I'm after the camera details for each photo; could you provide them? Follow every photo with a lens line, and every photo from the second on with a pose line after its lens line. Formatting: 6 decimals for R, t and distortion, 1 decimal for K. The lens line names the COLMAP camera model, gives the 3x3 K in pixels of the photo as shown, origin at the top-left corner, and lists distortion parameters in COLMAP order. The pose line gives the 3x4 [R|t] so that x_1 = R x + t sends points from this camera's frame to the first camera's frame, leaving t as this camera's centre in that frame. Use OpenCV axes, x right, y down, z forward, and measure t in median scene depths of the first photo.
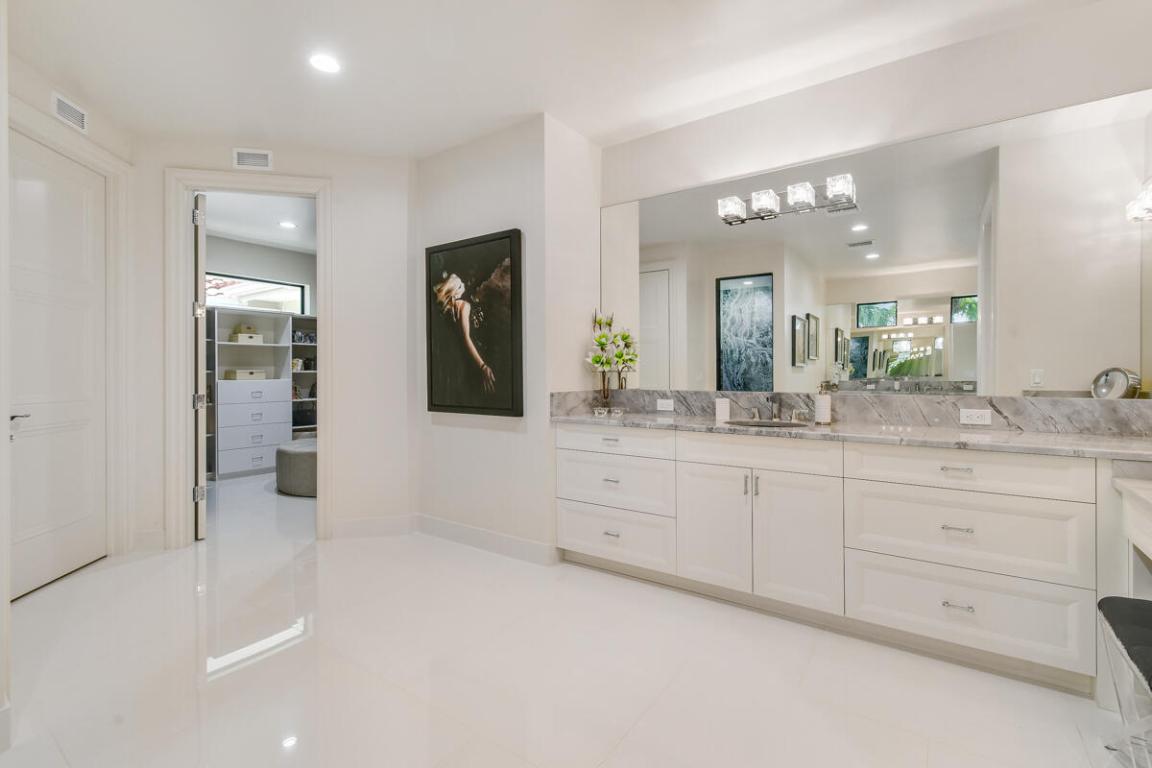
lens RADIAL K [[511.6, 0, 577.3], [0, 511.6, 377.8], [0, 0, 1]] dist [0.001974, 0.000230]
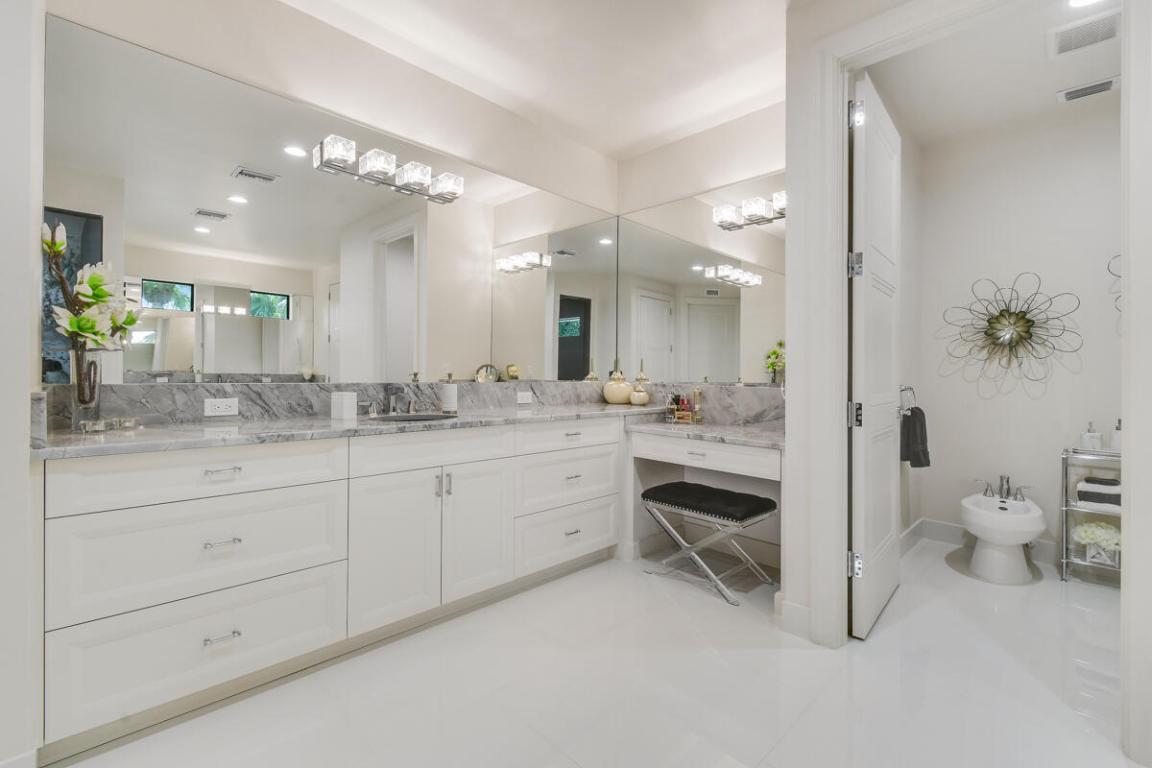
lens RADIAL K [[511.6, 0, 577.3], [0, 511.6, 377.8], [0, 0, 1]] dist [0.001974, 0.000230]
pose [[0.172110, -0.005247, 0.985064, -0.470382], [-0.005635, 0.999964, 0.006311, 0.013445], [-0.985062, -0.006637, 0.172074, 0.574018]]
